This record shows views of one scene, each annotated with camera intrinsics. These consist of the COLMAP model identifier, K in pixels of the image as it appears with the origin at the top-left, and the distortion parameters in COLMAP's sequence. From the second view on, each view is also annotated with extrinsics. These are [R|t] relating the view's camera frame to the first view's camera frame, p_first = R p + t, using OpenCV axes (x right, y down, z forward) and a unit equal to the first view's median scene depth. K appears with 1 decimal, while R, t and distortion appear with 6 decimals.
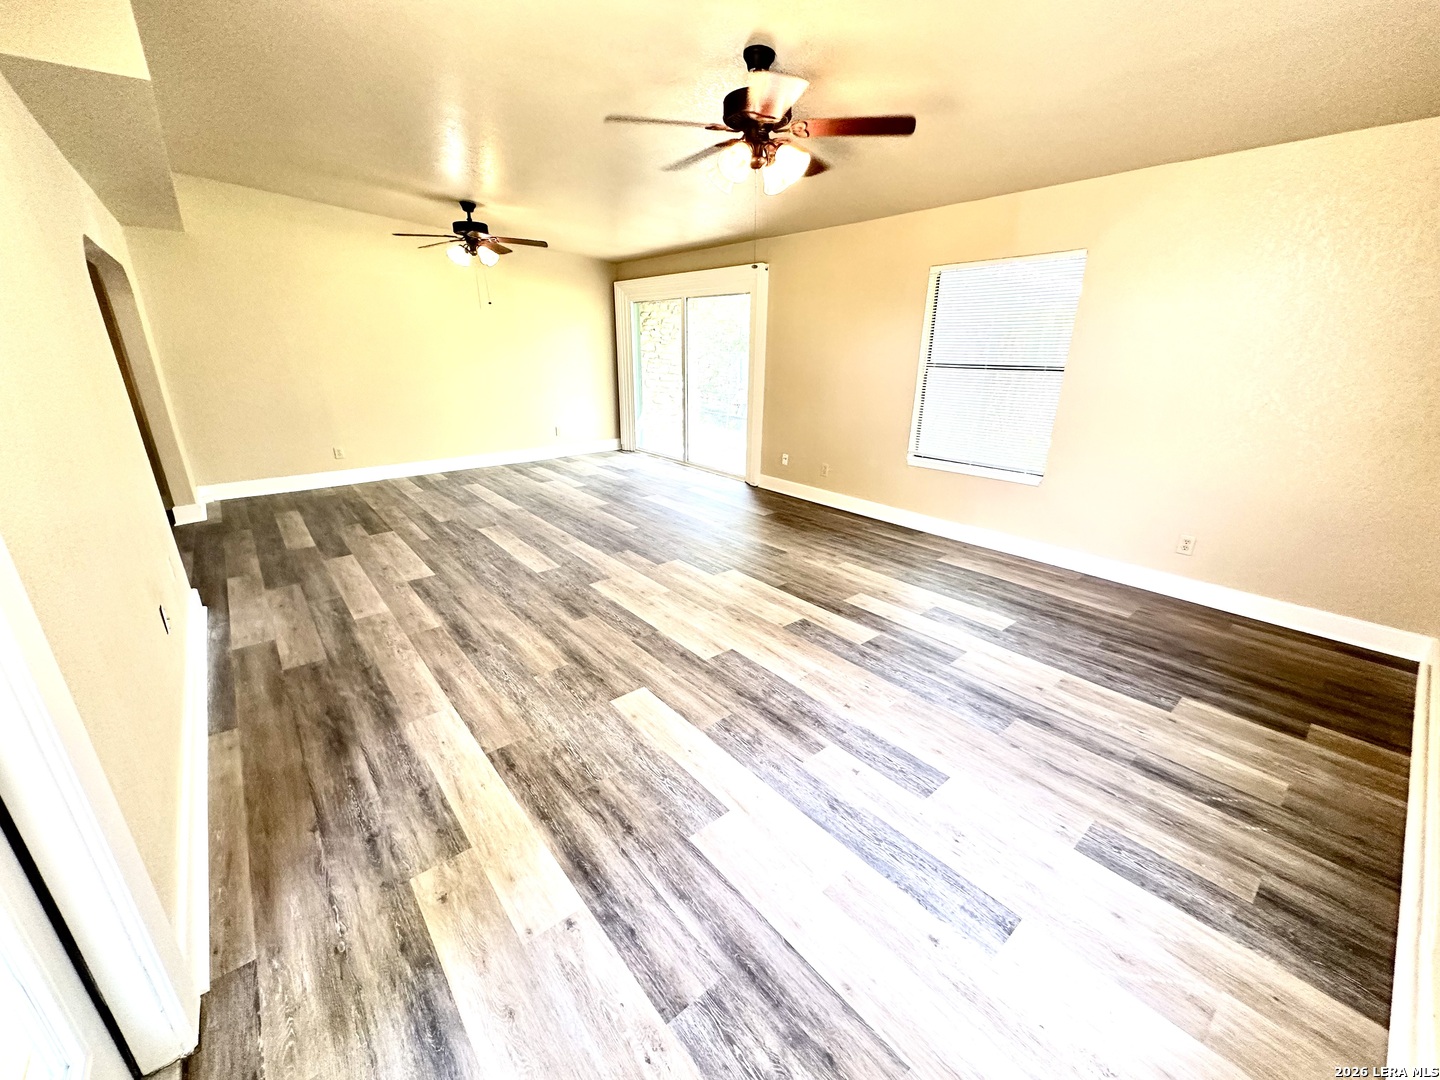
lens RADIAL K [[574.8, 0, 717.6], [0, 574.8, 540.2], [0, 0, 1]] dist [-0.002824, 0.000921]
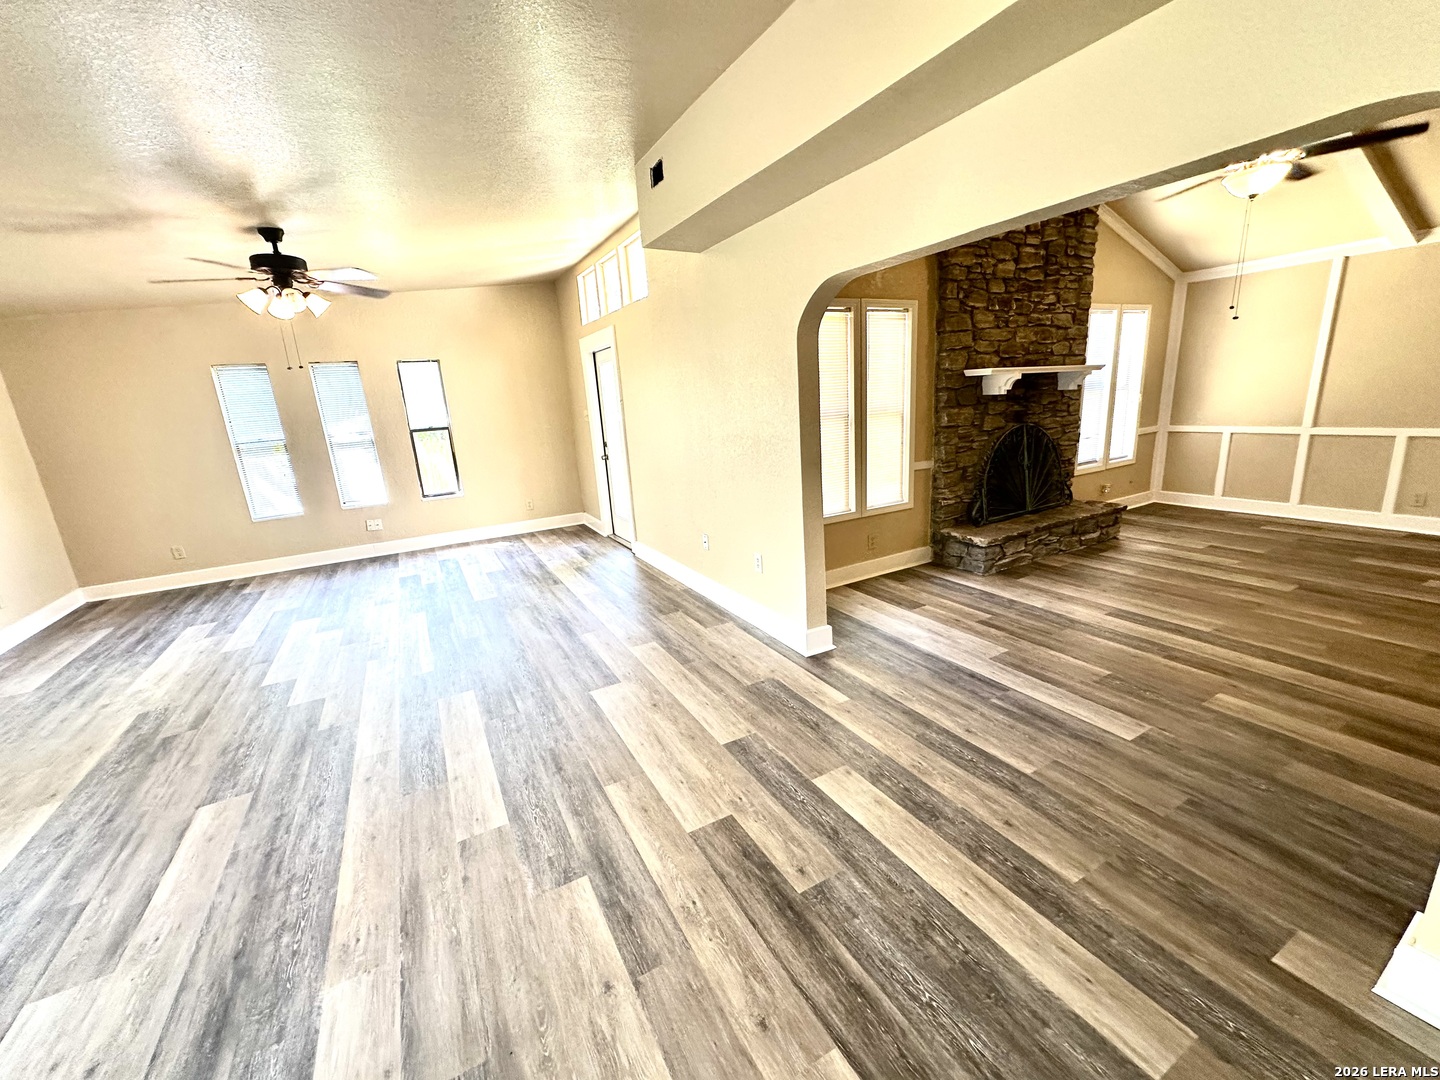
lens RADIAL K [[574.8, 0, 717.6], [0, 574.8, 540.2], [0, 0, 1]] dist [-0.002824, 0.000921]
pose [[-0.978976, 0.005591, 0.203900, -0.779142], [0.117959, 0.831041, 0.543559, -0.491908], [-0.166410, 0.556183, -0.814229, 1.414734]]
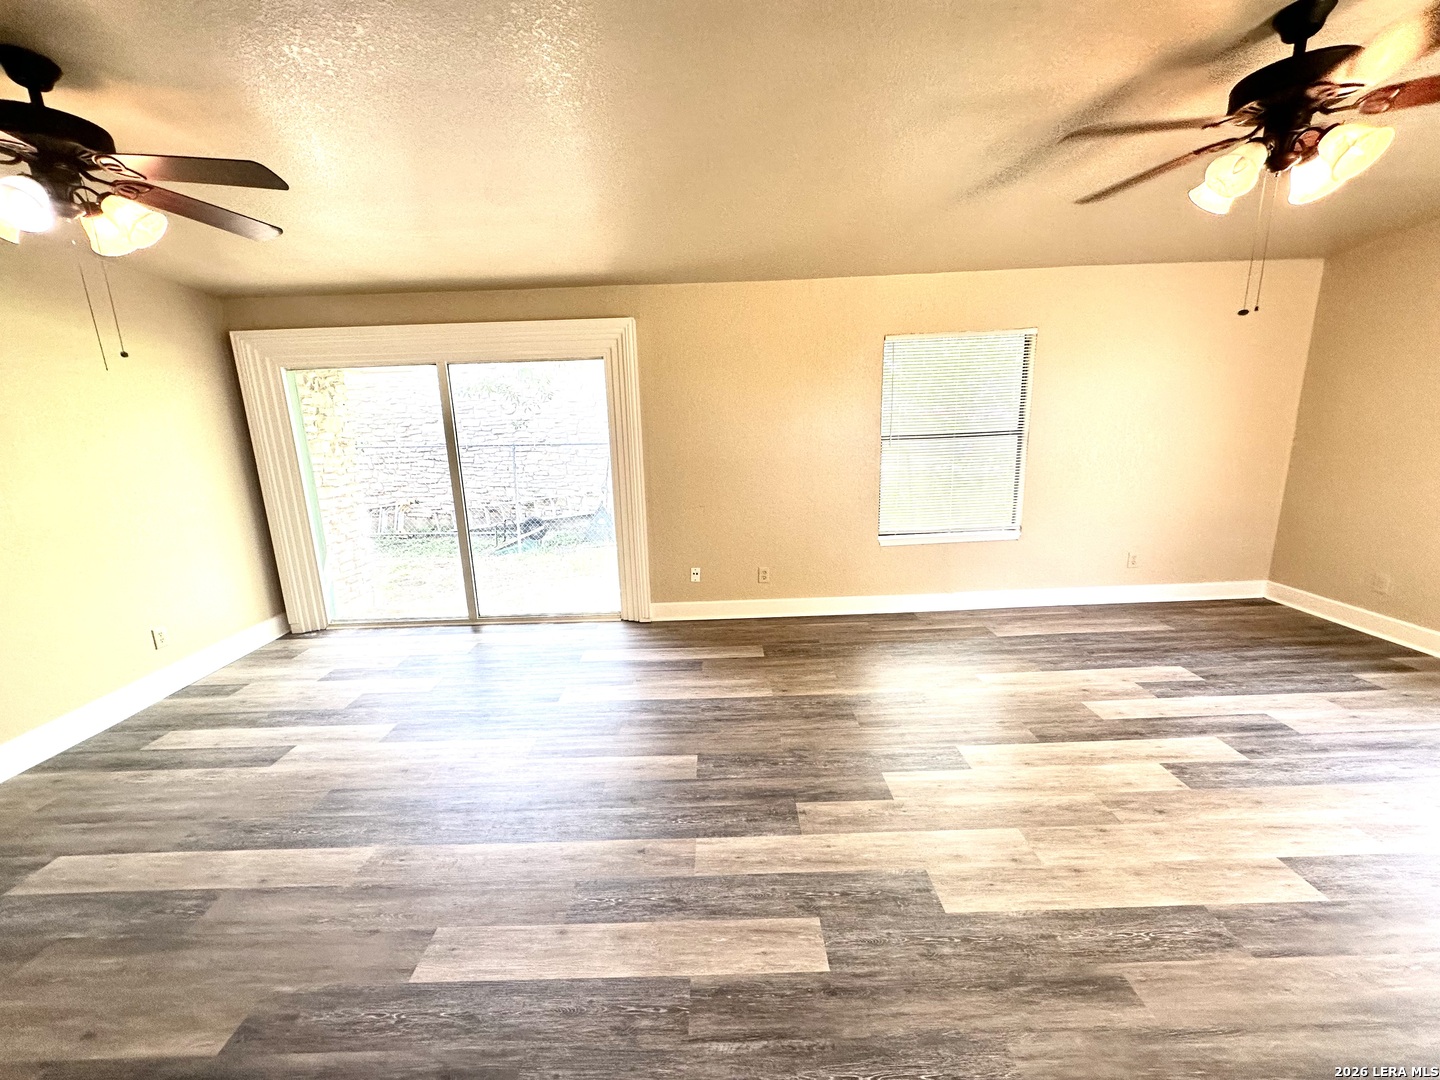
lens RADIAL K [[574.8, 0, 717.6], [0, 574.8, 540.2], [0, 0, 1]] dist [-0.002824, 0.000921]
pose [[0.638886, -0.196009, 0.743912, -0.587515], [0.289326, 0.957223, 0.003734, -0.256076], [-0.712822, 0.212848, 0.668267, 0.680255]]
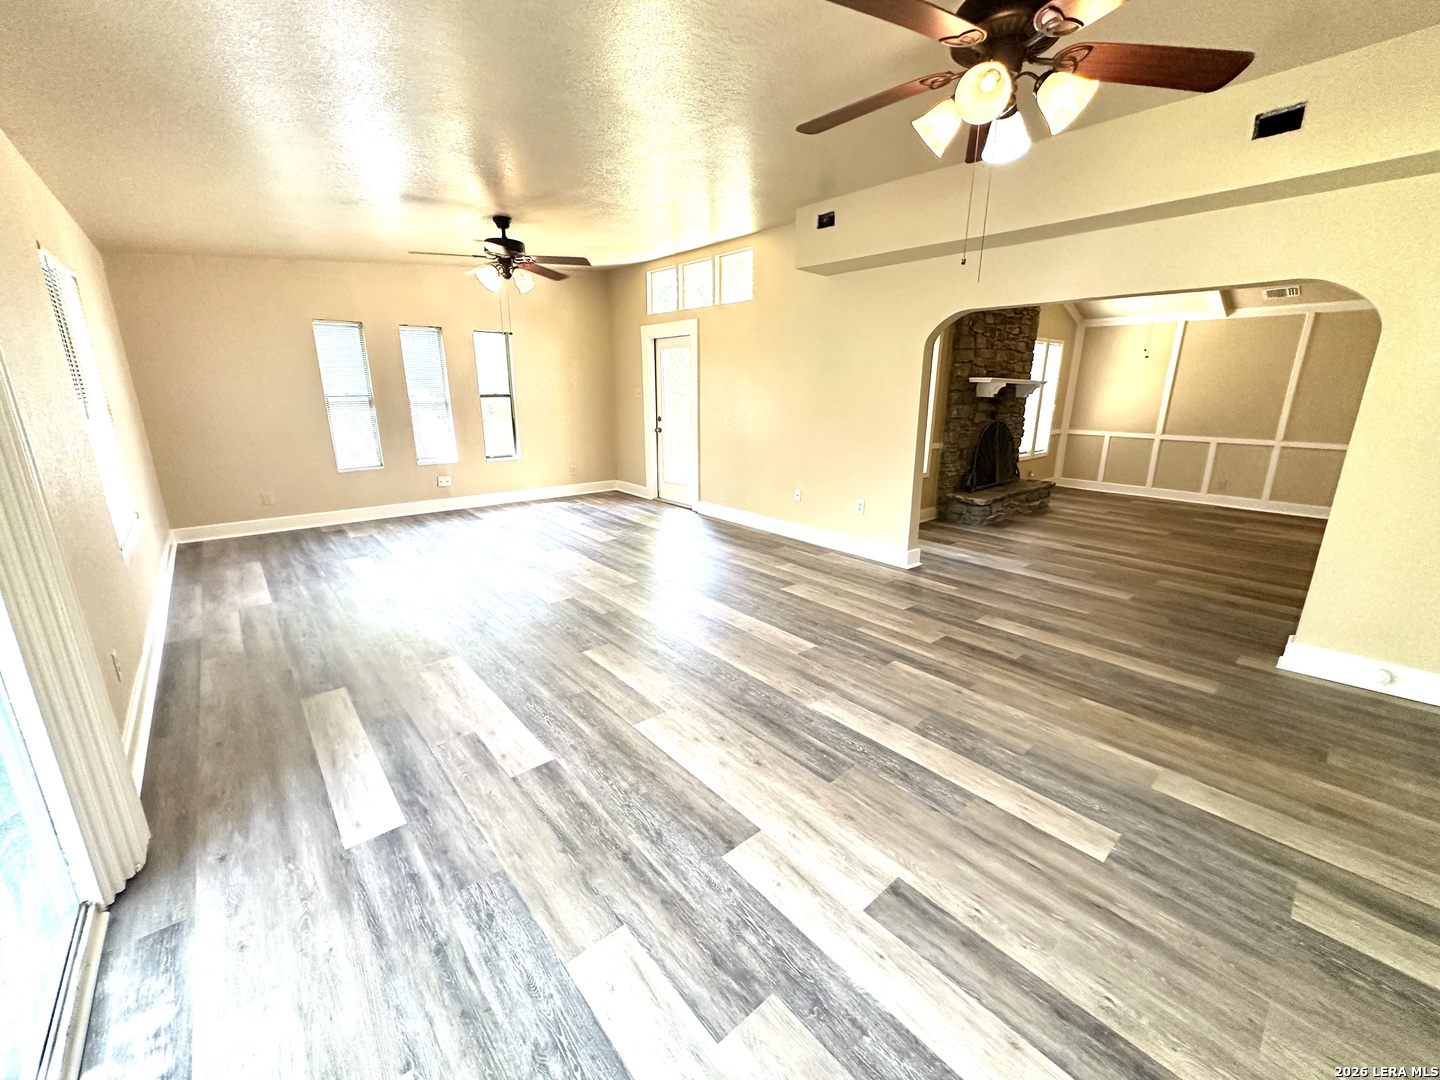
lens RADIAL K [[574.8, 0, 717.6], [0, 574.8, 540.2], [0, 0, 1]] dist [-0.002824, 0.000921]
pose [[-0.999833, -0.008836, -0.016005, -0.333488], [-0.016308, 0.826701, 0.562406, -0.596746], [0.008262, 0.562573, -0.826707, 1.750484]]
